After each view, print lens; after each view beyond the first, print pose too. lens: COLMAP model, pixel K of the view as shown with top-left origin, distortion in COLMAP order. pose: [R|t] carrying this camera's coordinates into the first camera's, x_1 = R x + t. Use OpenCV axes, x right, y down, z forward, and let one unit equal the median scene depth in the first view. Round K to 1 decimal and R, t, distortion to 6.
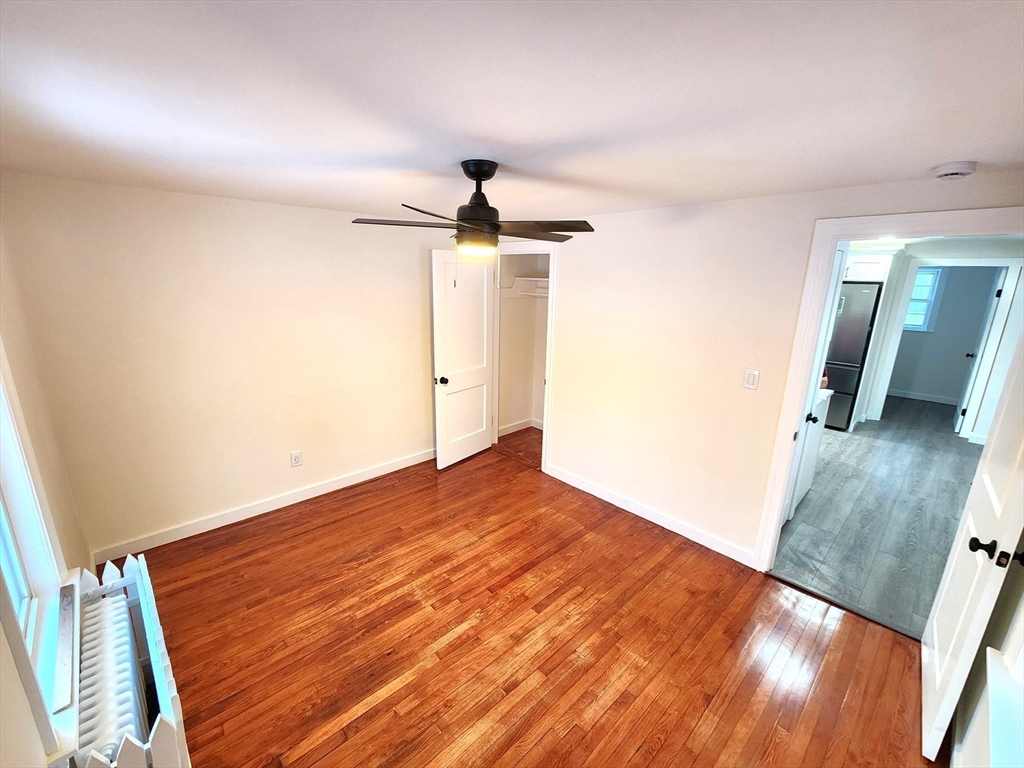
lens RADIAL K [[417.8, 0, 512.0], [0, 417.8, 384.0], [0, 0, 1]] dist [-0.001348, -0.000918]
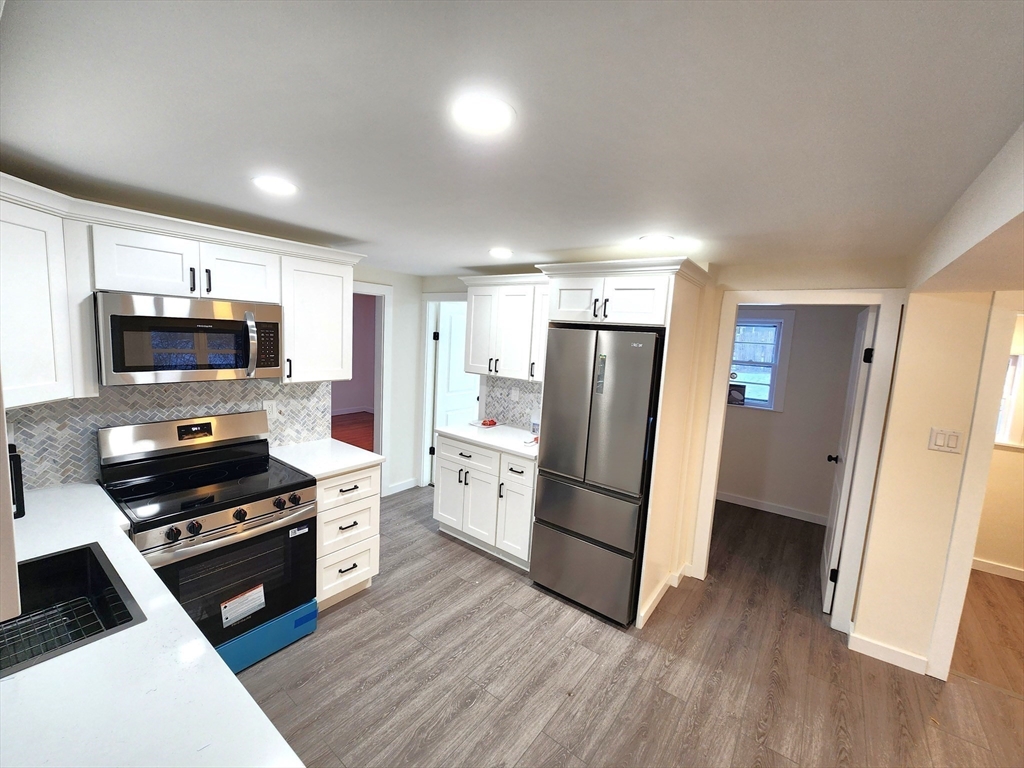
lens RADIAL K [[417.8, 0, 512.0], [0, 417.8, 384.0], [0, 0, 1]] dist [-0.001348, -0.000918]
pose [[0.984881, 0.013055, 0.172739, 1.045633], [0.008389, 0.992392, -0.122830, -0.199775], [-0.173028, 0.122422, 0.977279, 0.932125]]
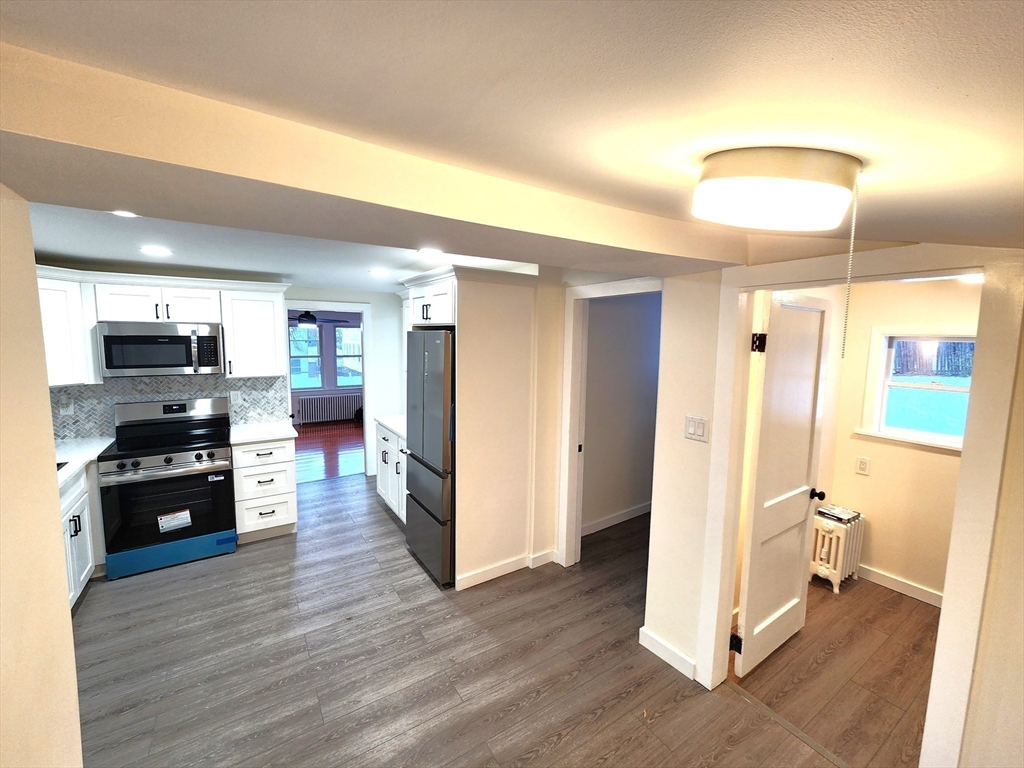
lens RADIAL K [[417.8, 0, 512.0], [0, 417.8, 384.0], [0, 0, 1]] dist [-0.001348, -0.000918]
pose [[0.986400, 0.011255, -0.163979, 1.761304], [-0.034736, 0.989395, -0.141038, -0.147416], [0.160653, 0.144816, 0.976329, 0.779210]]
